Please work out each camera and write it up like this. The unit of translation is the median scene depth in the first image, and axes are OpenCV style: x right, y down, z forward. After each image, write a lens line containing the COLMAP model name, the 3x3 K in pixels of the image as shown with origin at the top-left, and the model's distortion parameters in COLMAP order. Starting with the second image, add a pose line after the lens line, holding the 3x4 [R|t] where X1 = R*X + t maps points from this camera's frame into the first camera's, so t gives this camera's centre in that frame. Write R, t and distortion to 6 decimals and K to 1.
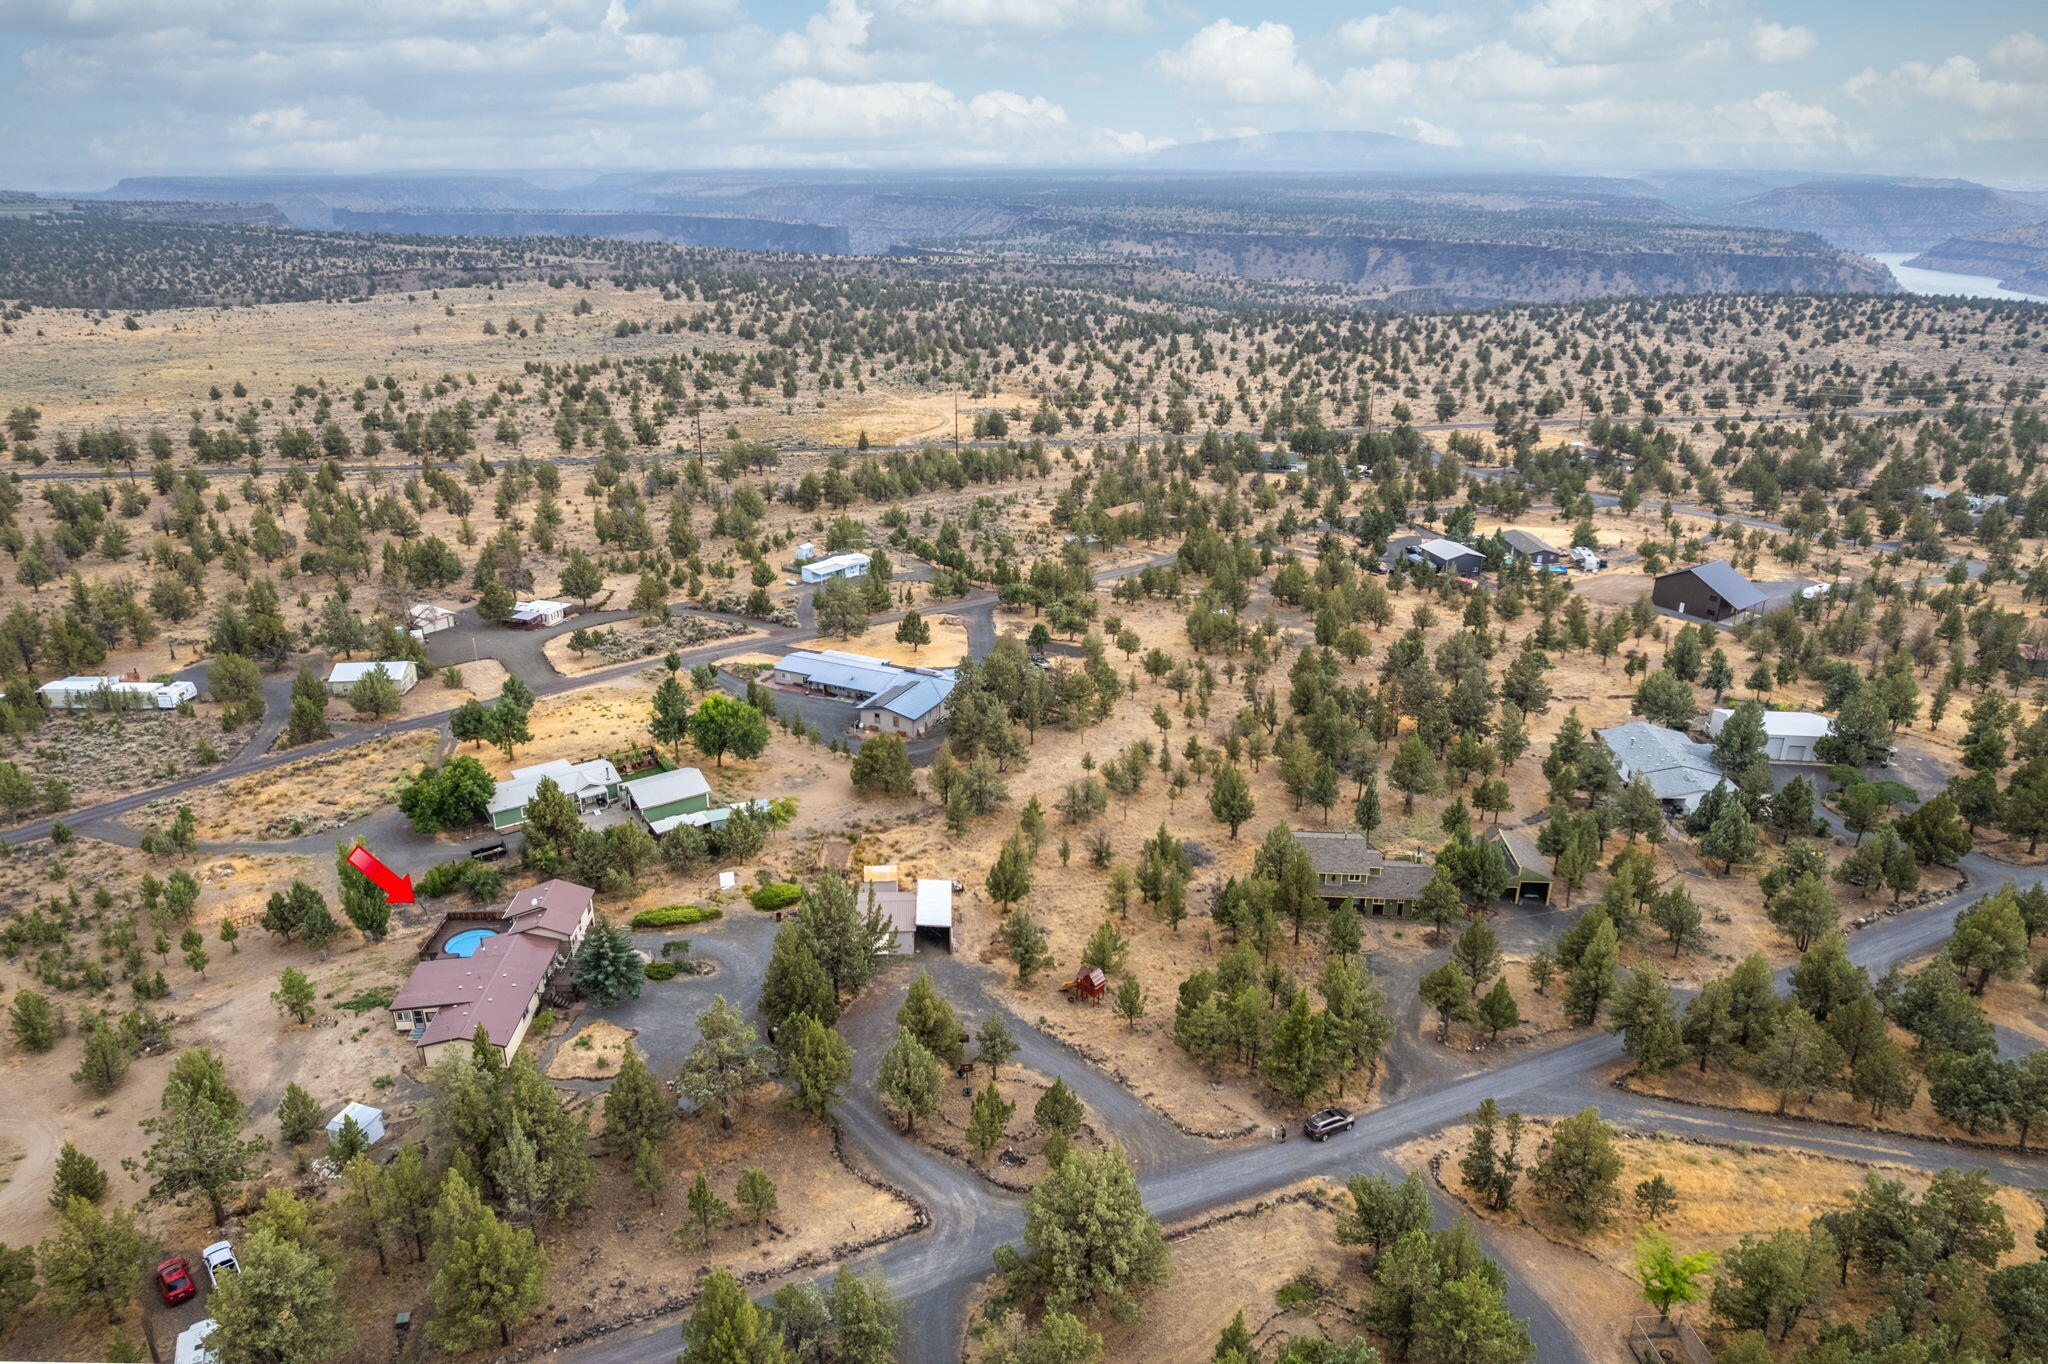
lens RADIAL K [[1324.8, 0, 1024.0], [0, 1324.8, 682.0], [0, 0, 1]] dist [-0.064041, 0.047791]
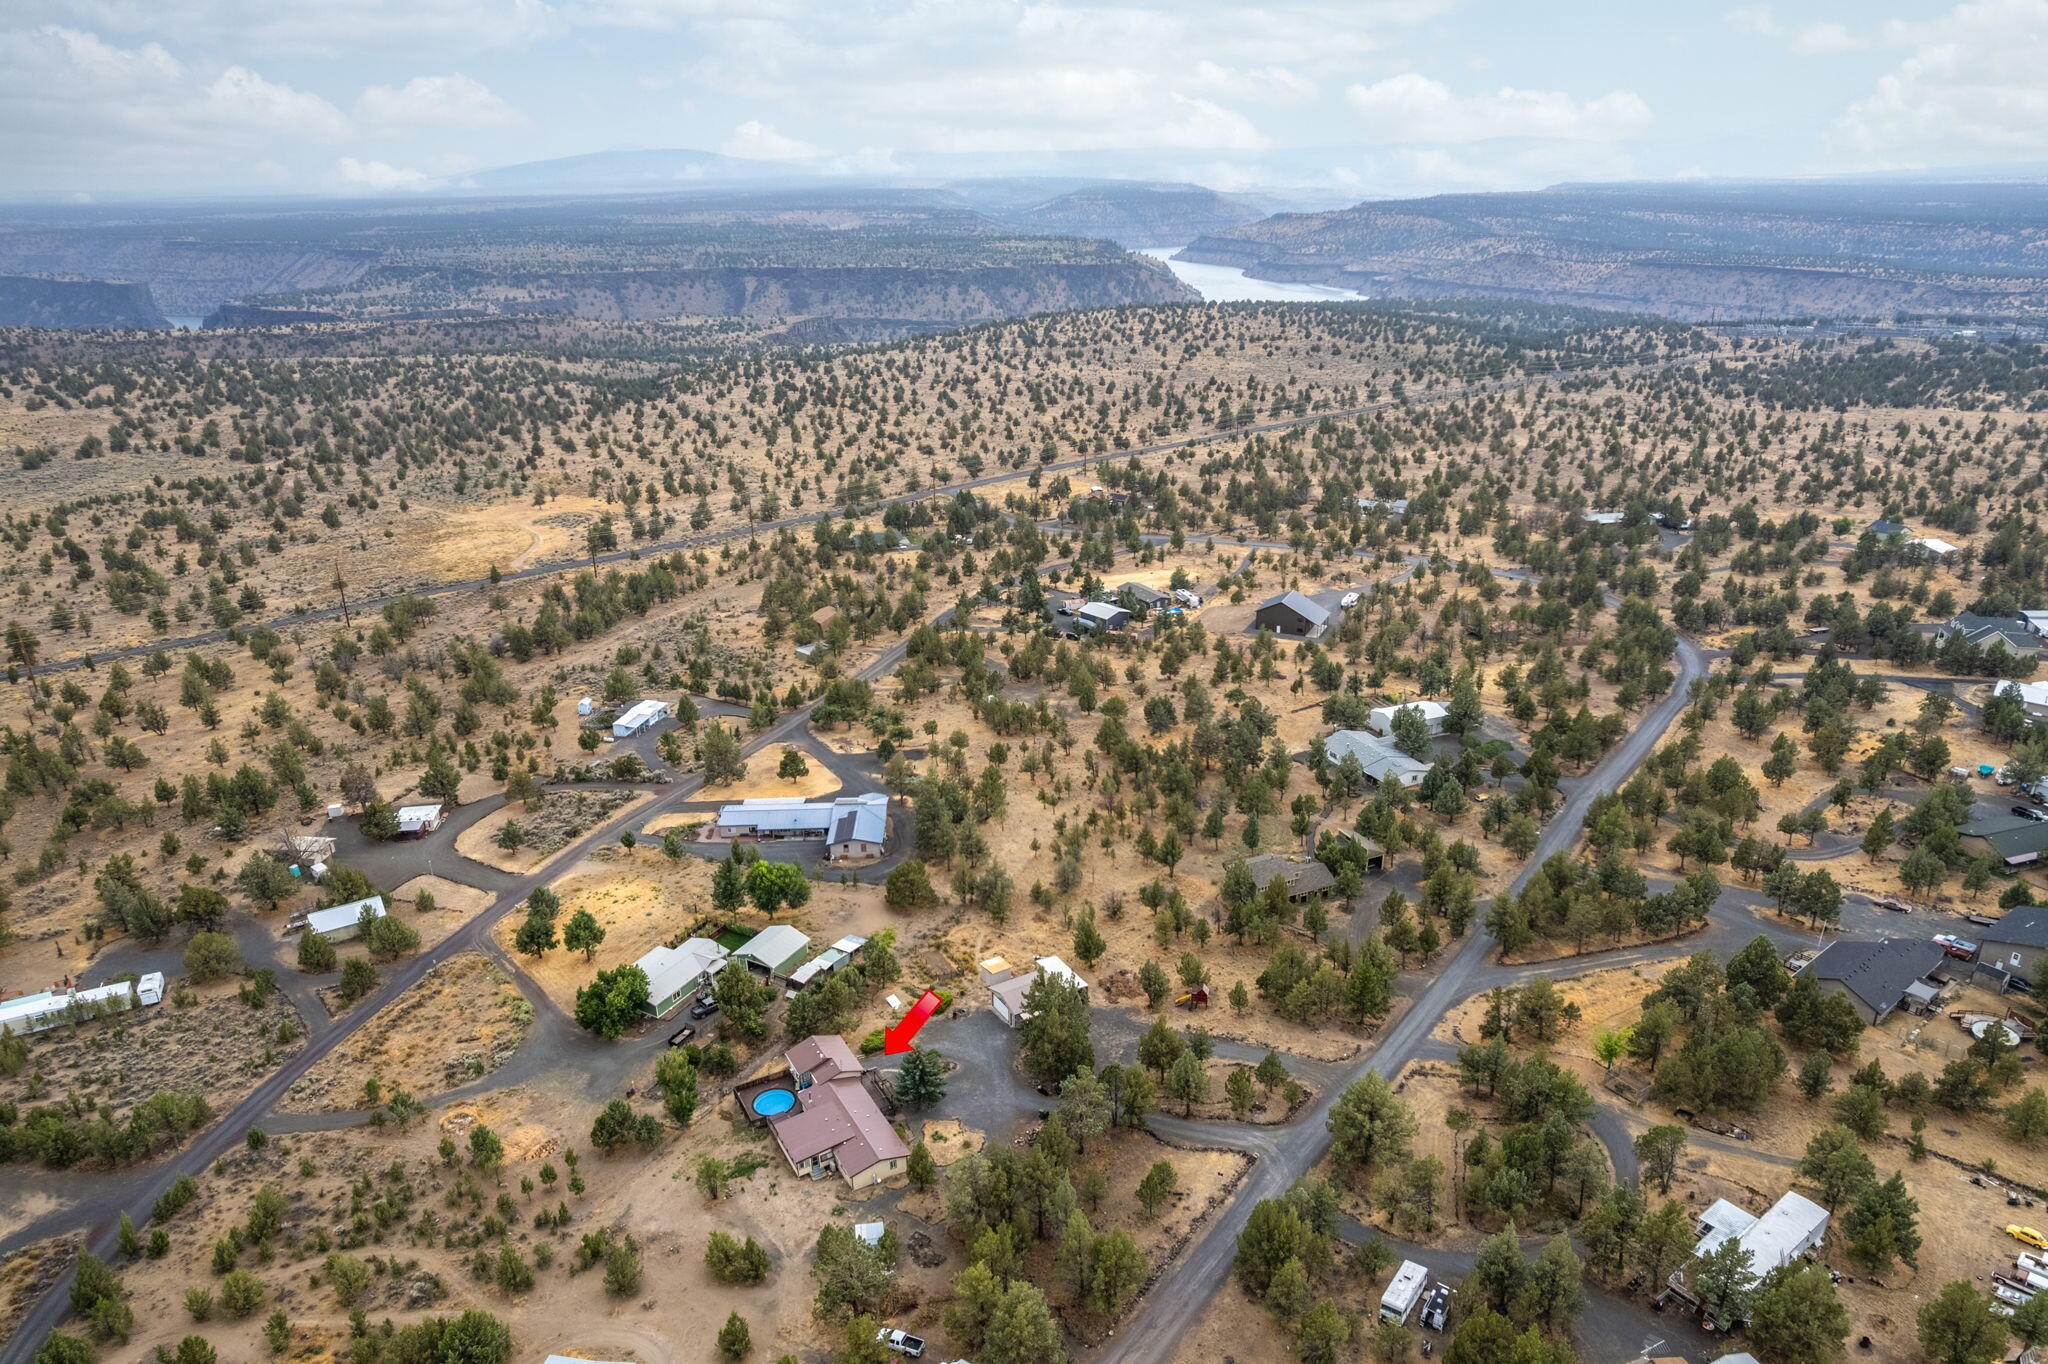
lens RADIAL K [[1324.8, 0, 1024.0], [0, 1324.8, 682.0], [0, 0, 1]] dist [-0.064041, 0.047791]
pose [[0.886730, -0.178955, 0.426245, -0.337837], [0.182005, 0.982711, 0.033952, -0.099867], [-0.424952, 0.047473, 0.903970, -0.136282]]
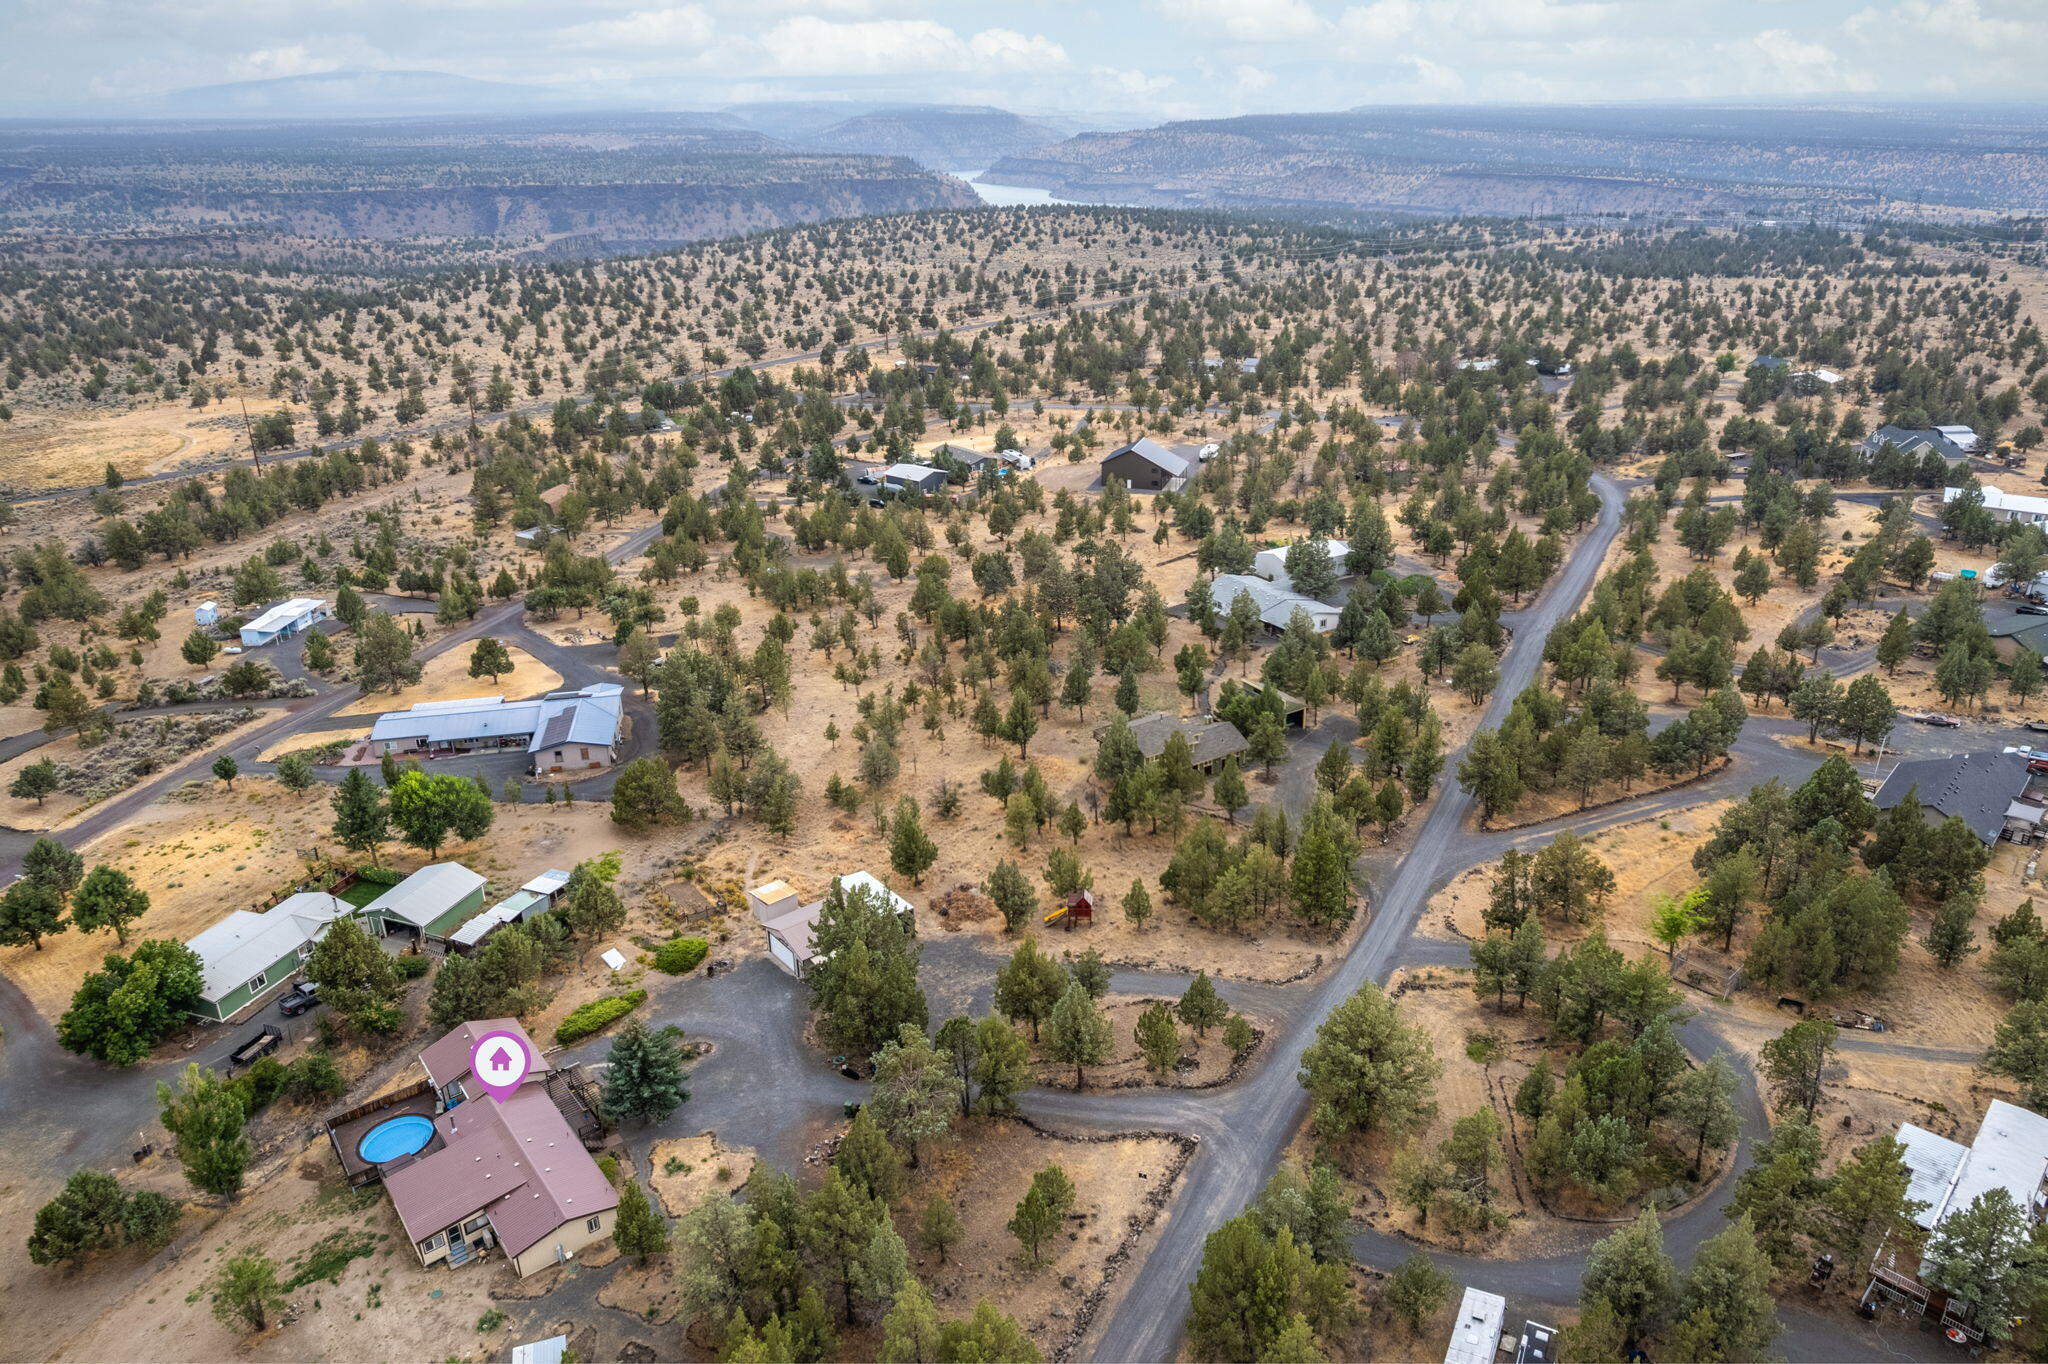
lens RADIAL K [[1387.7, 0, 1072.0], [0, 1387.7, 654.3], [0, 0, 1]] dist [-0.066263, 0.058041]
pose [[0.793330, -0.237379, 0.560606, -0.243061], [0.233949, 0.969014, 0.079245, -0.021538], [-0.562046, 0.068286, 0.824282, 0.056100]]
